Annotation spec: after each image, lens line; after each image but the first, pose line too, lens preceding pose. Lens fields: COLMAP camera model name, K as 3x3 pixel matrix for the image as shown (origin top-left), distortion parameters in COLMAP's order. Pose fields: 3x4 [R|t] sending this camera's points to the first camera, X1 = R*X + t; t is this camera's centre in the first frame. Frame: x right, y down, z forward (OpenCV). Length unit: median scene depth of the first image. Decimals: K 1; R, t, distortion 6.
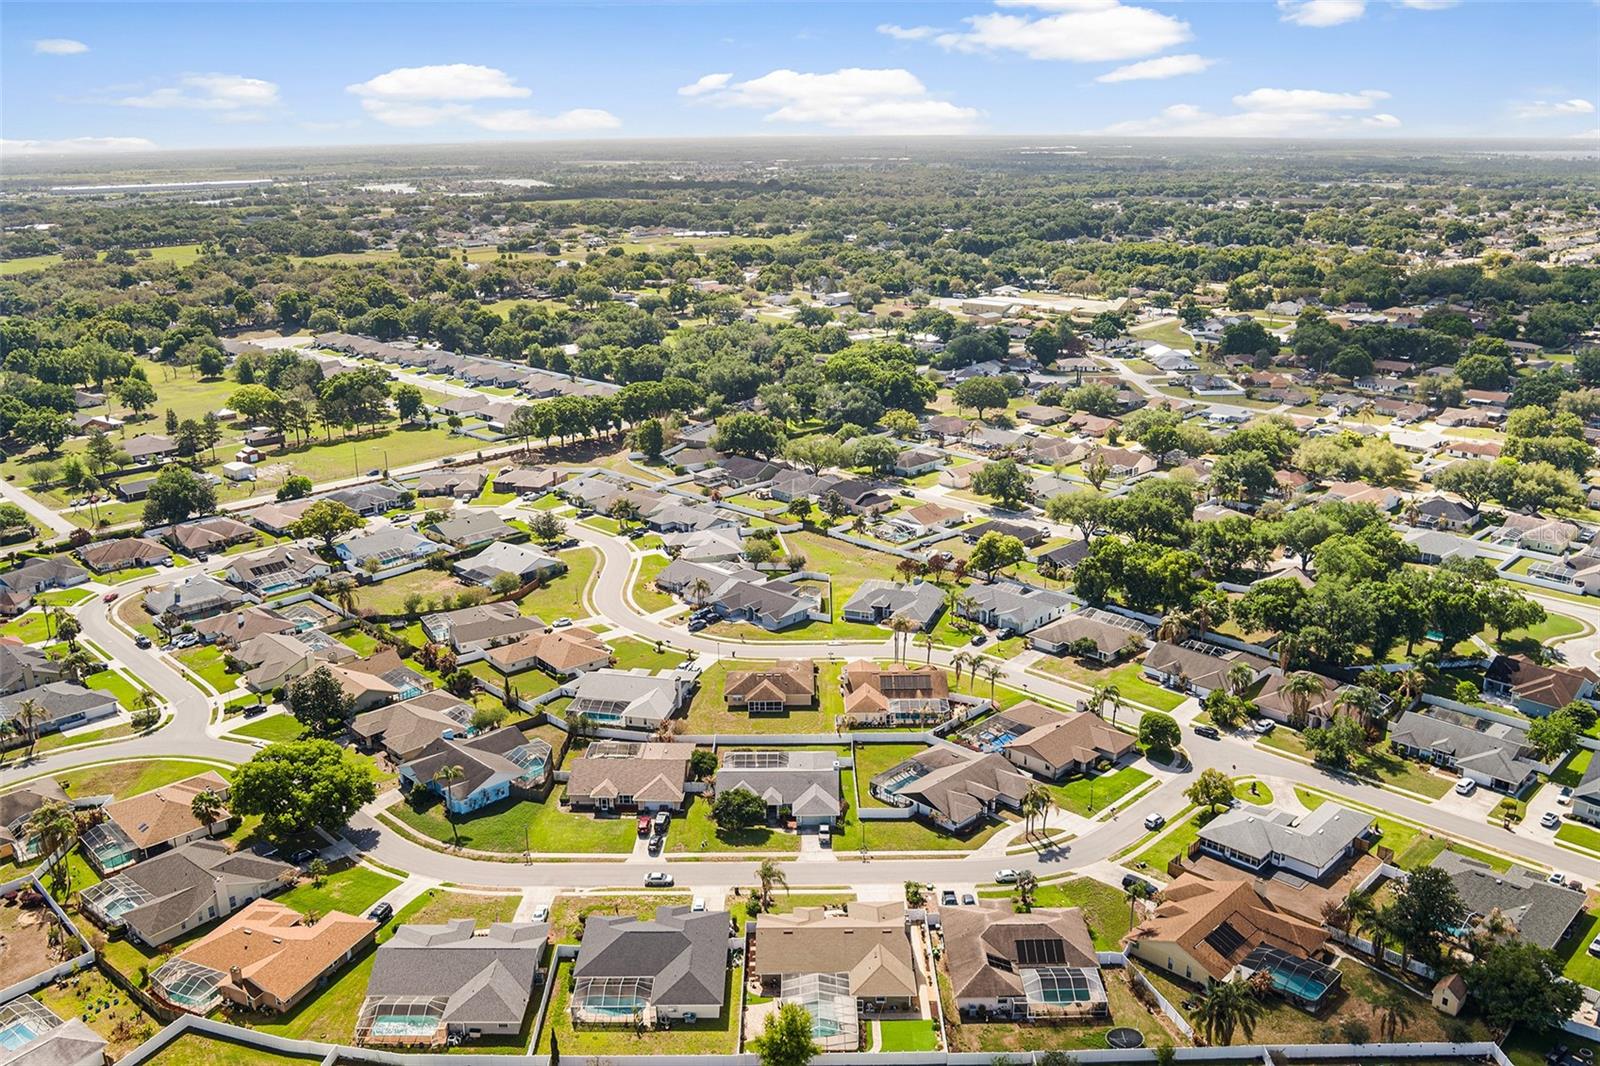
lens RADIAL K [[1295.6, 0, 800.0], [0, 1295.6, 533.0], [0, 0, 1]] dist [-0.079910, 0.036752]
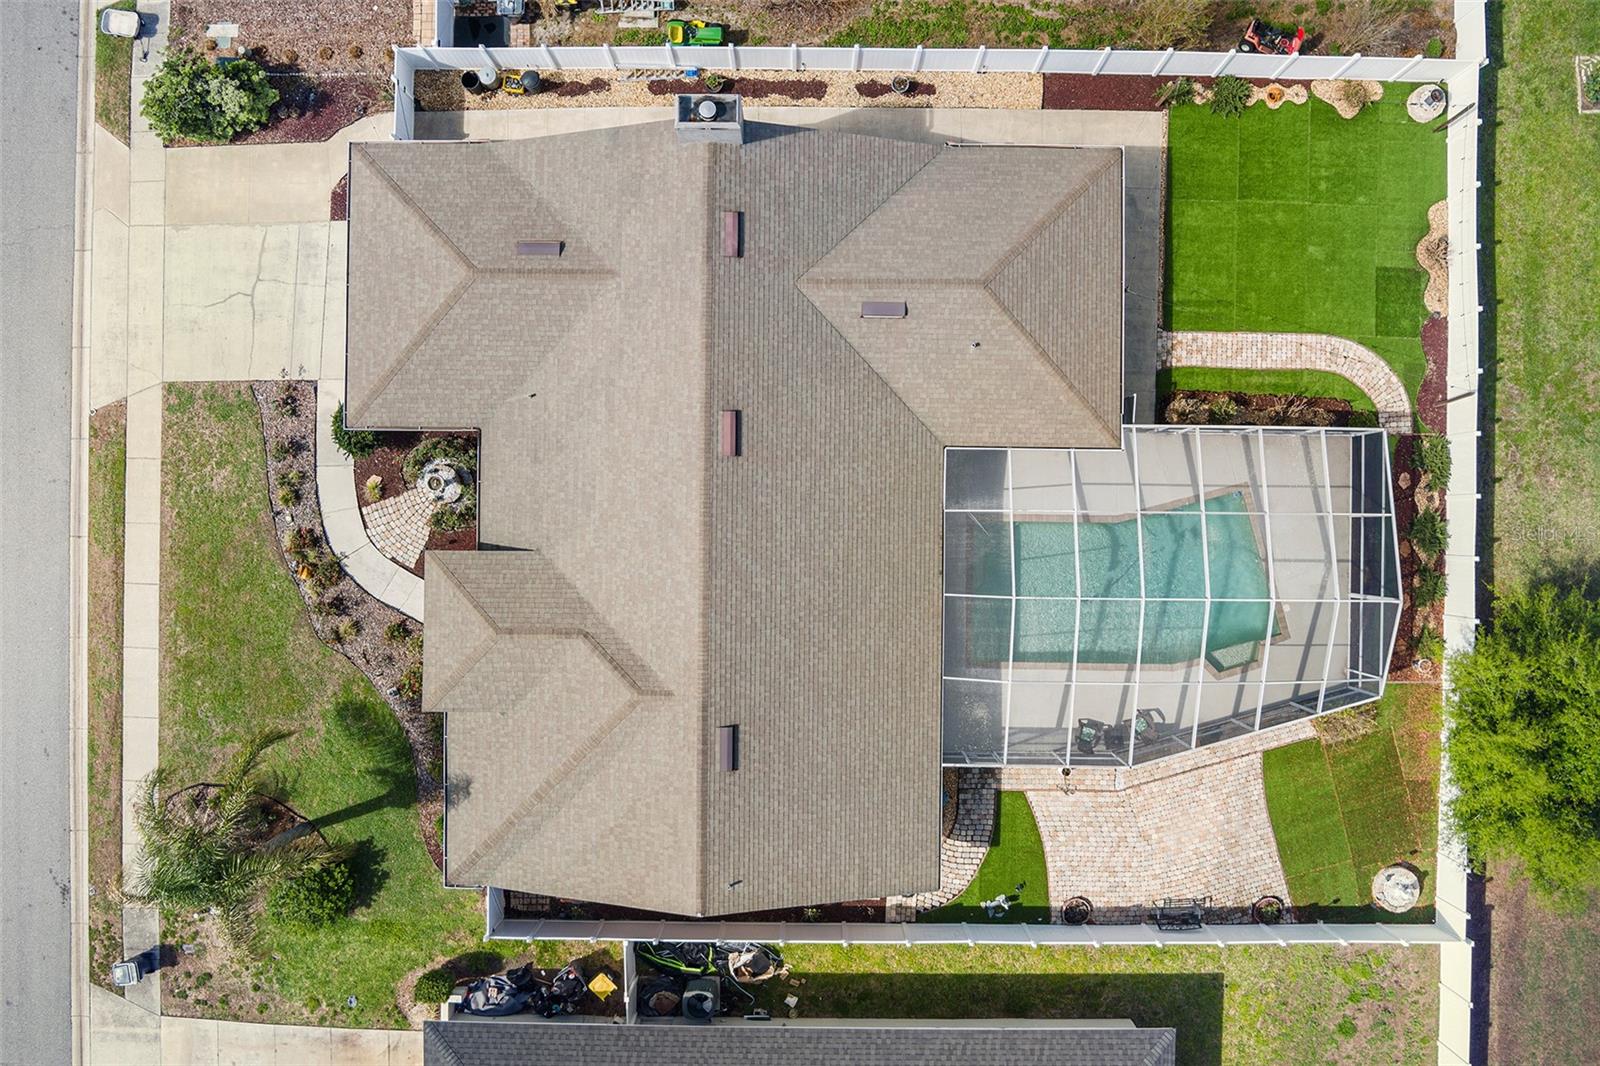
lens RADIAL K [[1295.6, 0, 800.0], [0, 1295.6, 533.0], [0, 0, 1]] dist [-0.079910, 0.036752]
pose [[0.012018, -0.999891, 0.008589, 0.019722], [0.299485, 0.011795, 0.954028, 0.119228], [-0.954025, -0.008893, 0.299594, 0.858803]]
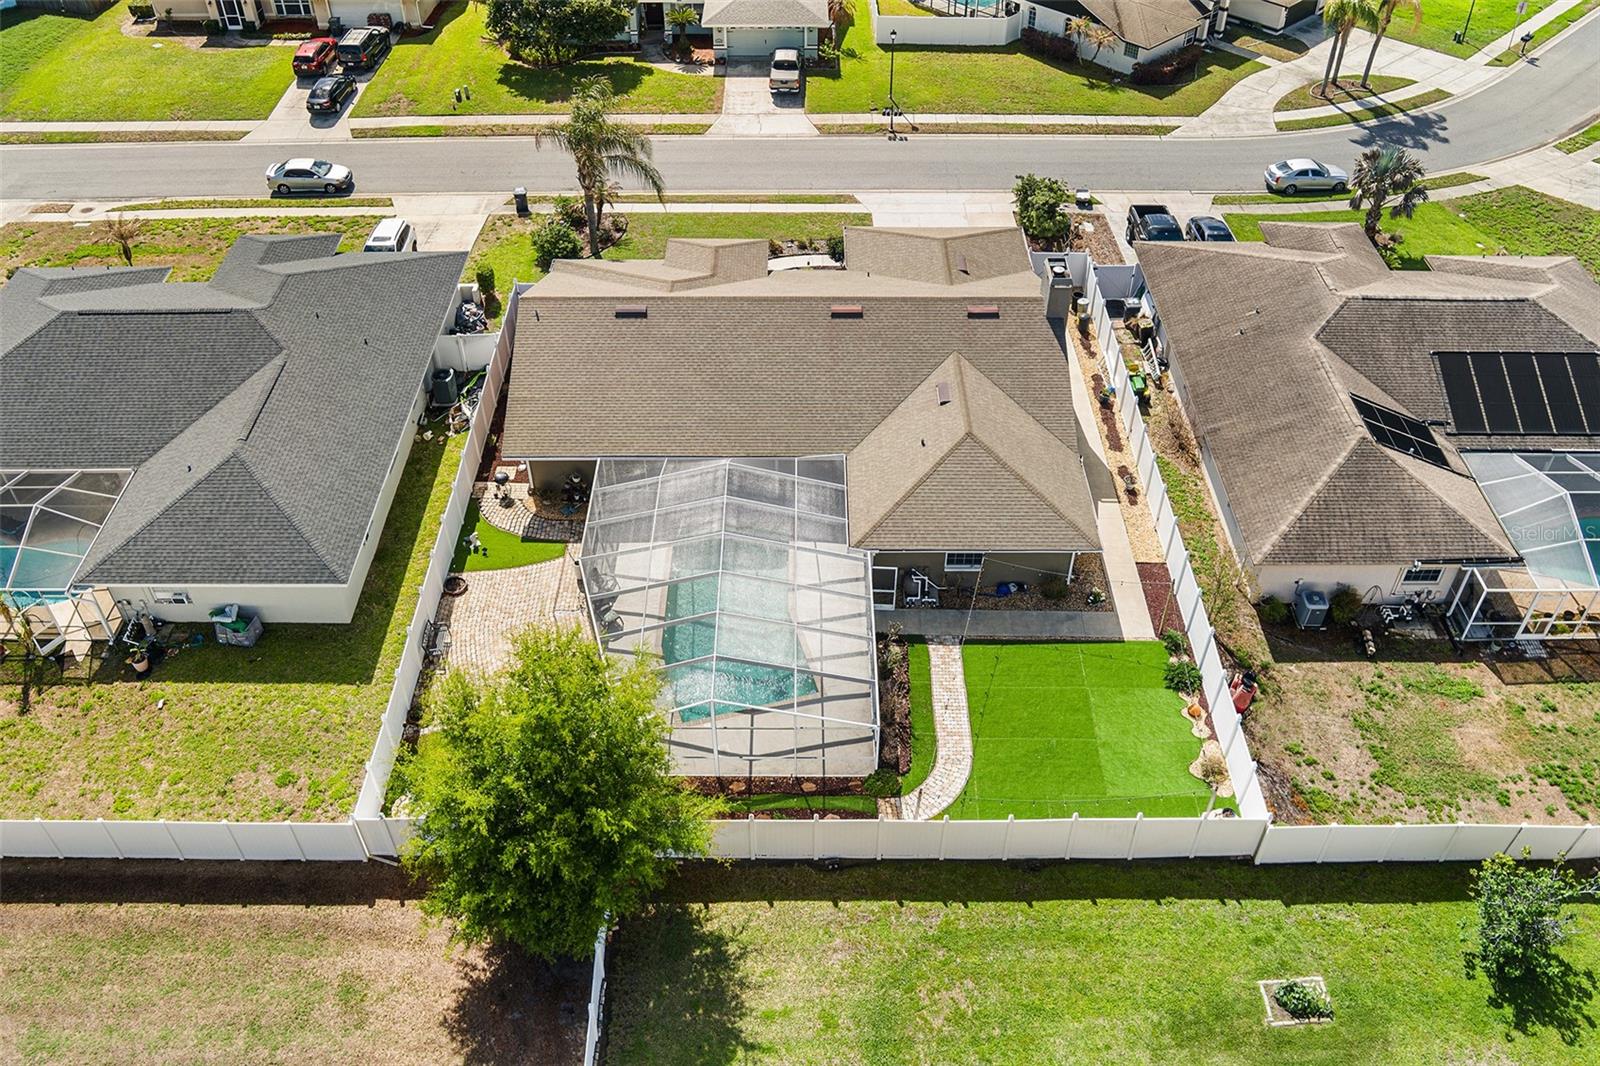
lens RADIAL K [[1295.6, 0, 800.0], [0, 1295.6, 533.0], [0, 0, 1]] dist [-0.079910, 0.036752]
pose [[0.999964, 0.007563, 0.003877, 0.024811], [-0.008494, 0.904356, 0.426695, 0.215006], [-0.000279, -0.426712, 0.904387, 0.667375]]
